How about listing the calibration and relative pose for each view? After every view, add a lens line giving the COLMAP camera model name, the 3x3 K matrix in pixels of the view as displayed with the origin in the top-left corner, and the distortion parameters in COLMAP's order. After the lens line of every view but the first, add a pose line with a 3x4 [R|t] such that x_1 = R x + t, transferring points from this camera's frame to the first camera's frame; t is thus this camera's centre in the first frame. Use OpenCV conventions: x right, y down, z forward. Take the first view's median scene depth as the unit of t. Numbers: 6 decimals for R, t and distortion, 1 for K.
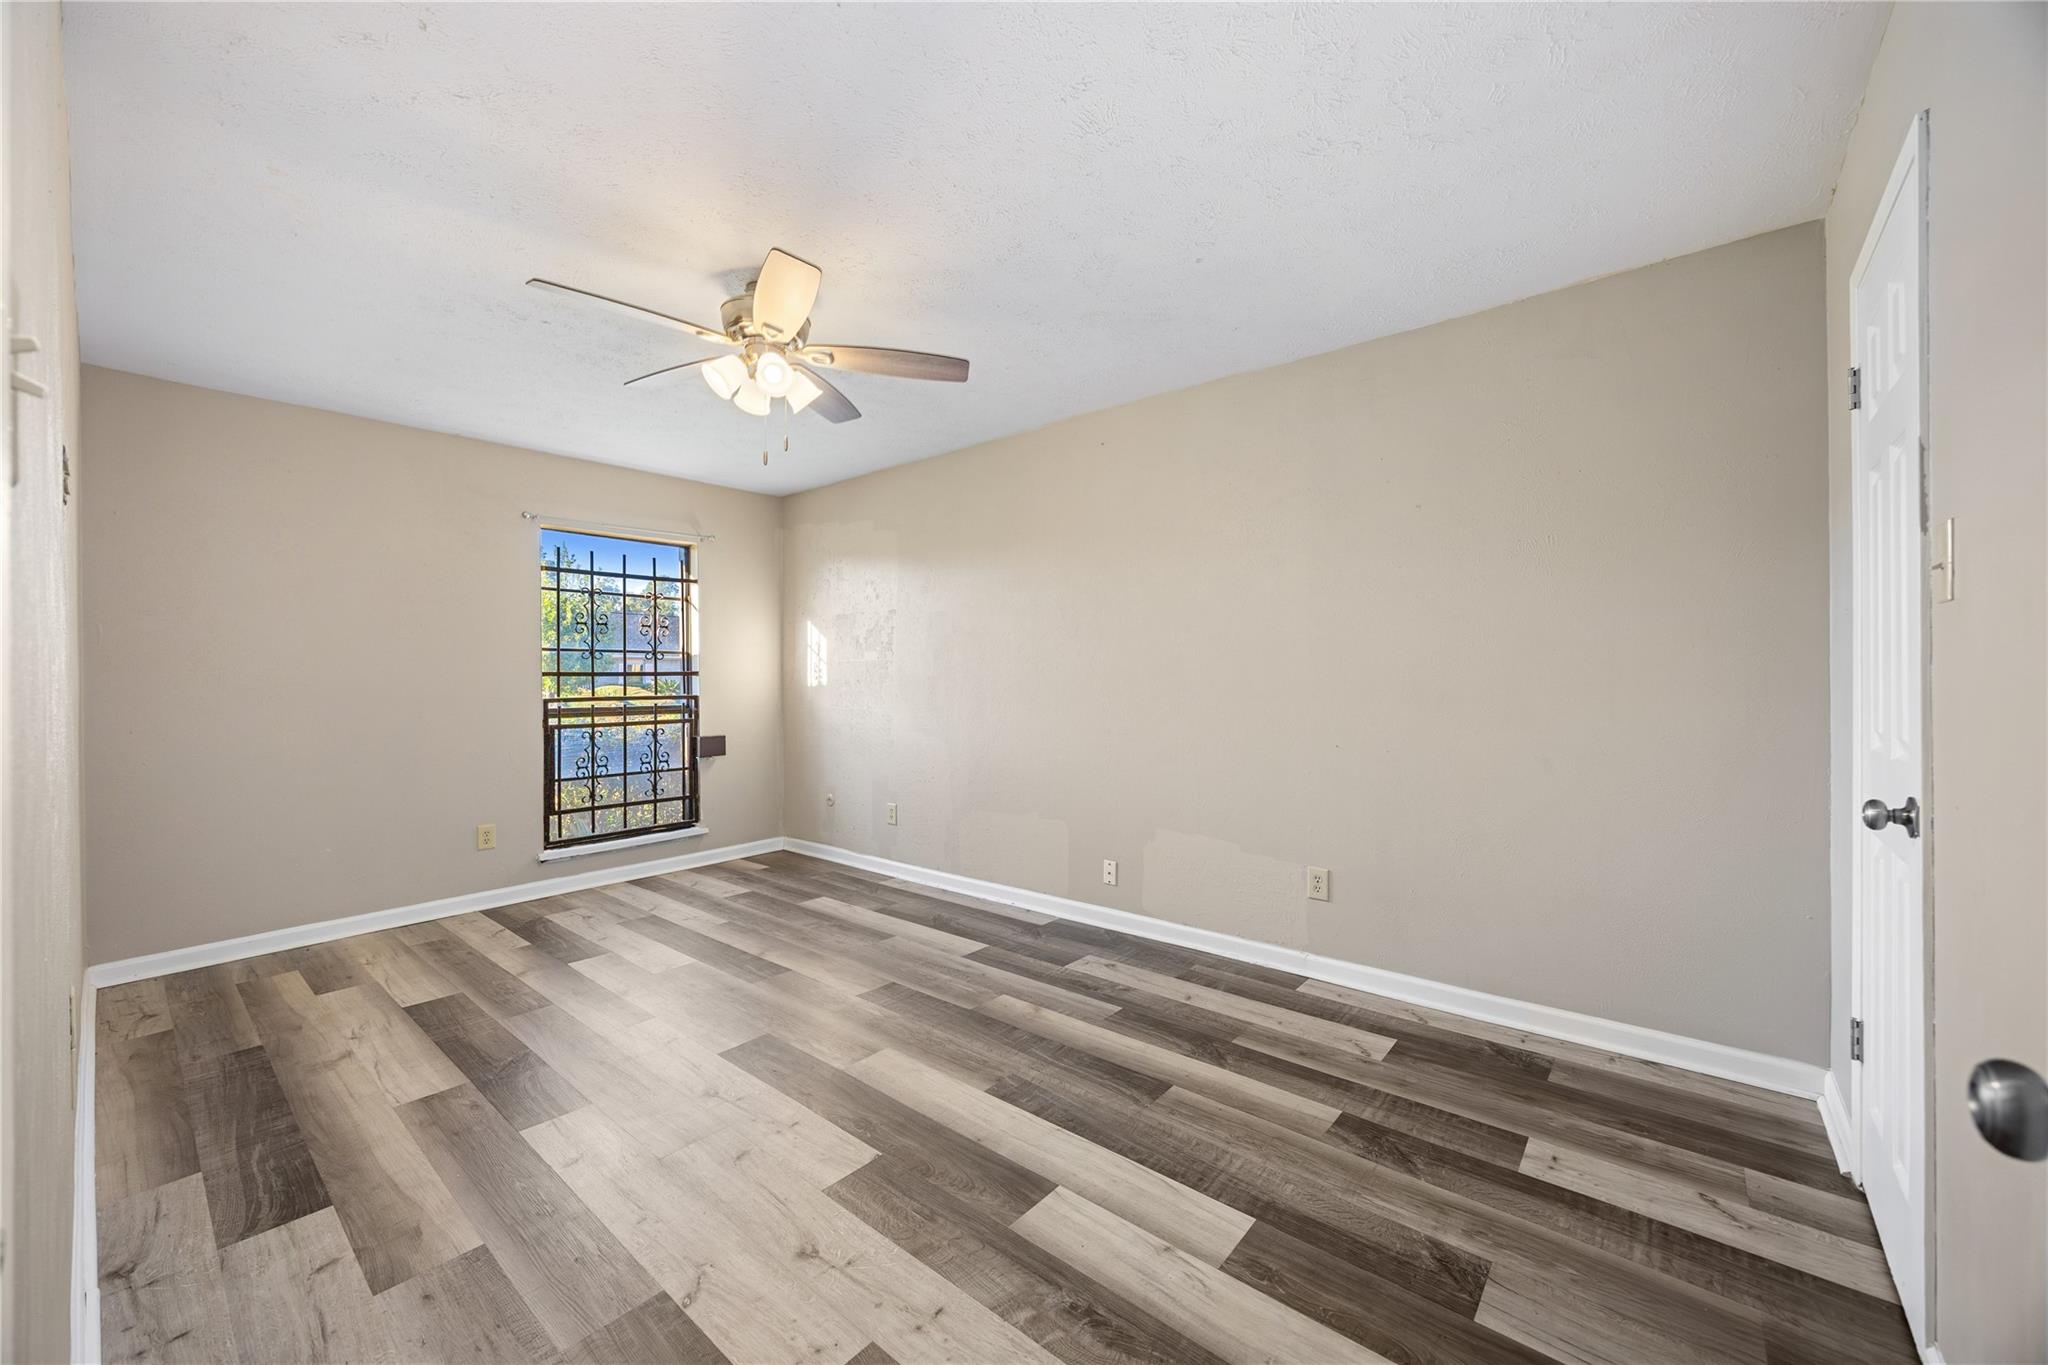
lens RADIAL K [[774.8, 0, 1022.1], [0, 774.8, 675.9], [0, 0, 1]] dist [-0.005409, 0.000595]
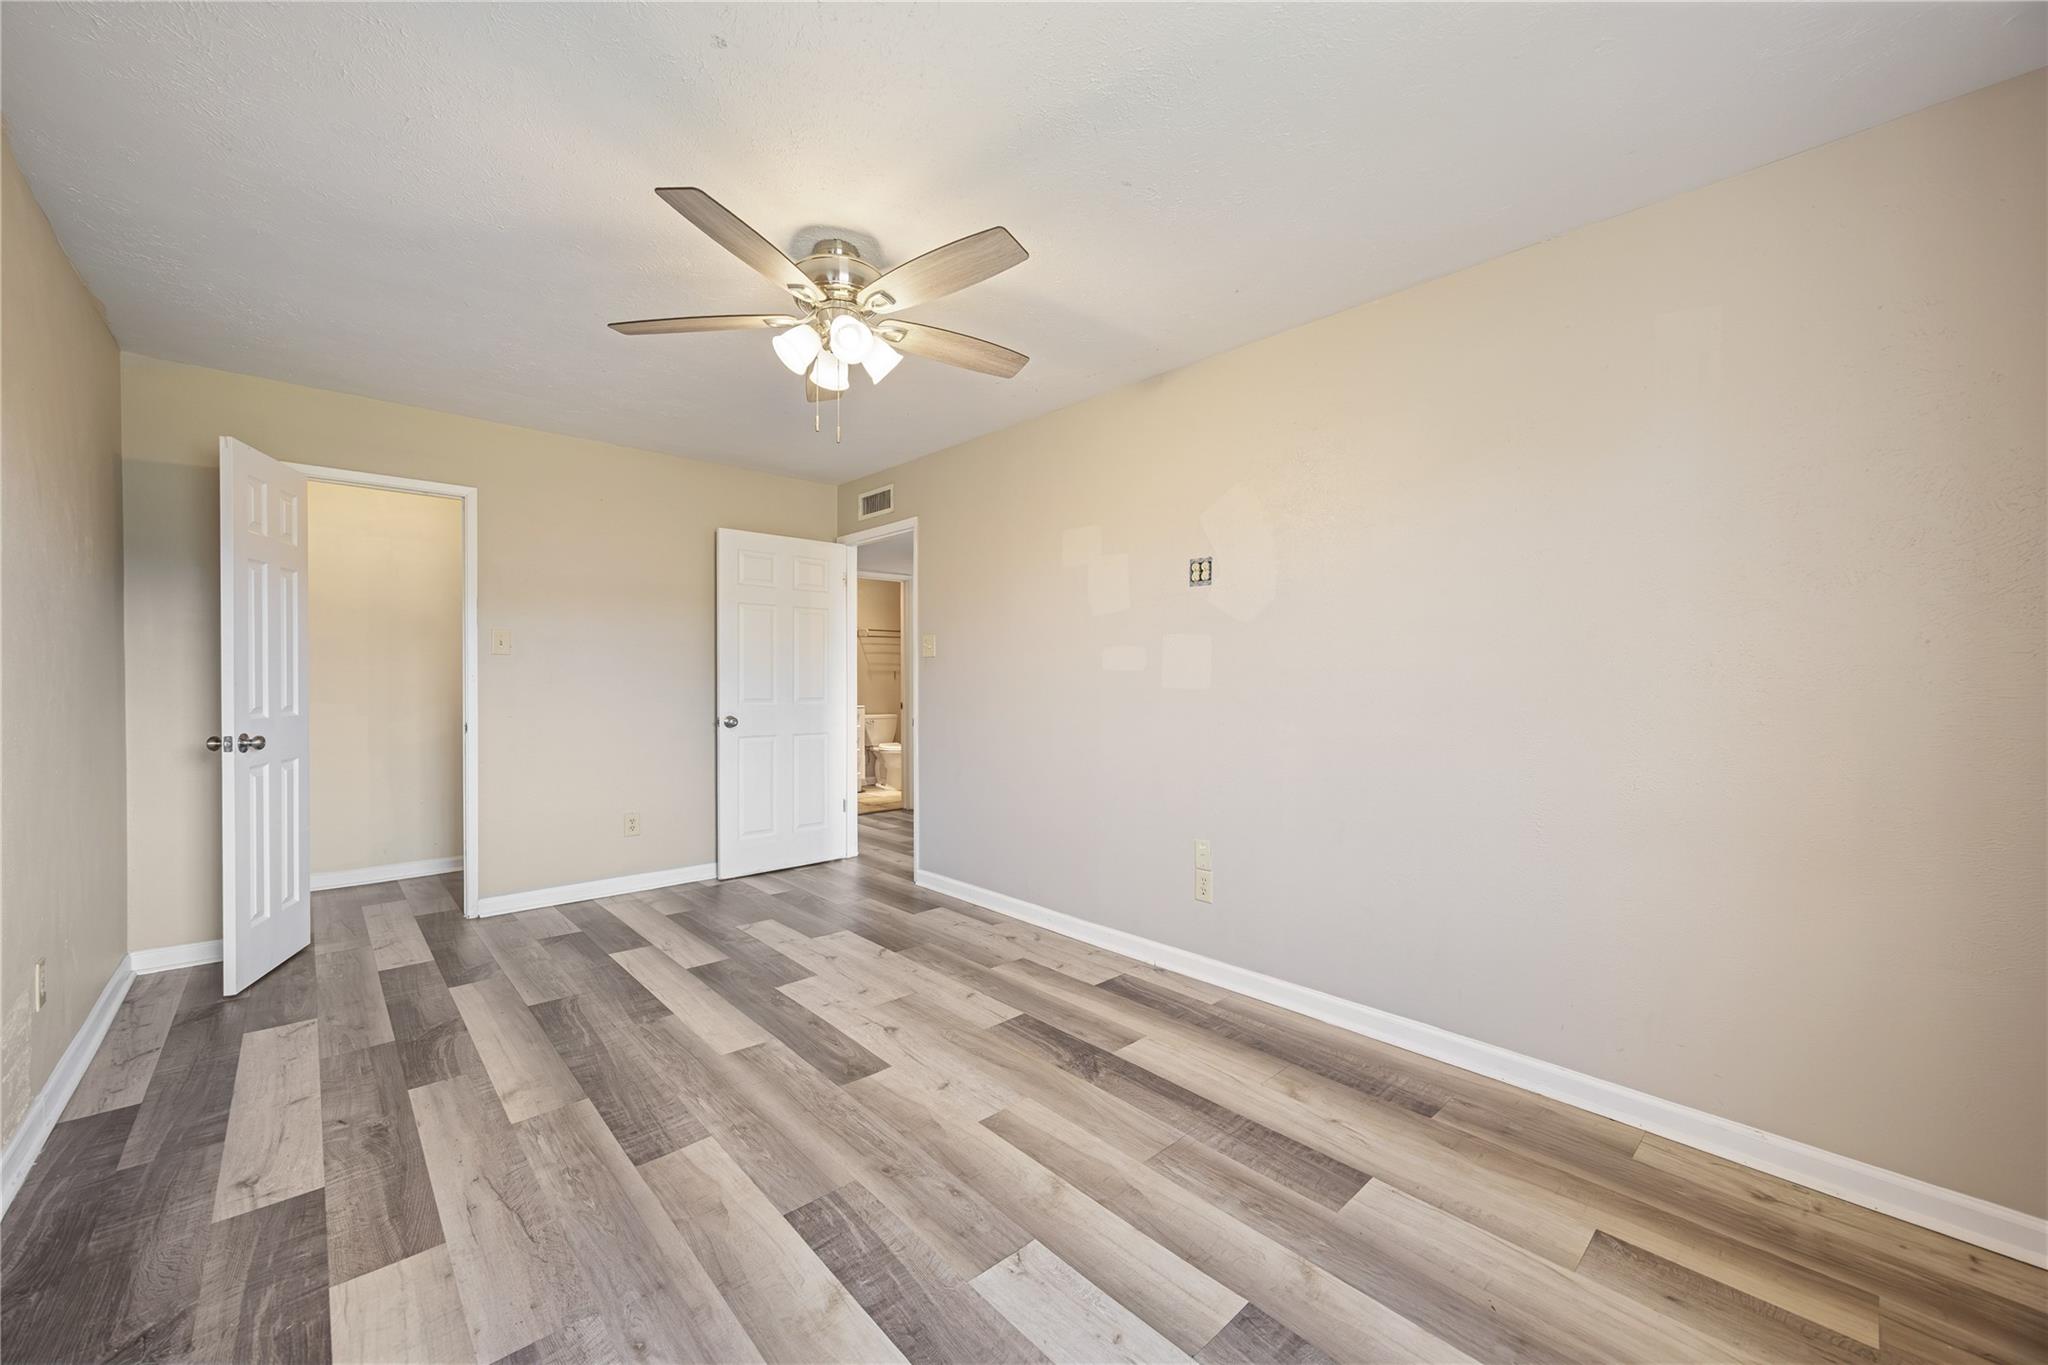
lens RADIAL K [[774.8, 0, 1025.3], [0, 774.8, 683.7], [0, 0, 1]] dist [-0.005409, 0.000595]
pose [[-0.992376, 0.001914, 0.123229, -0.657141], [0.002440, 0.999989, 0.004119, 0.008489], [-0.123220, 0.004388, -0.992370, 1.870195]]
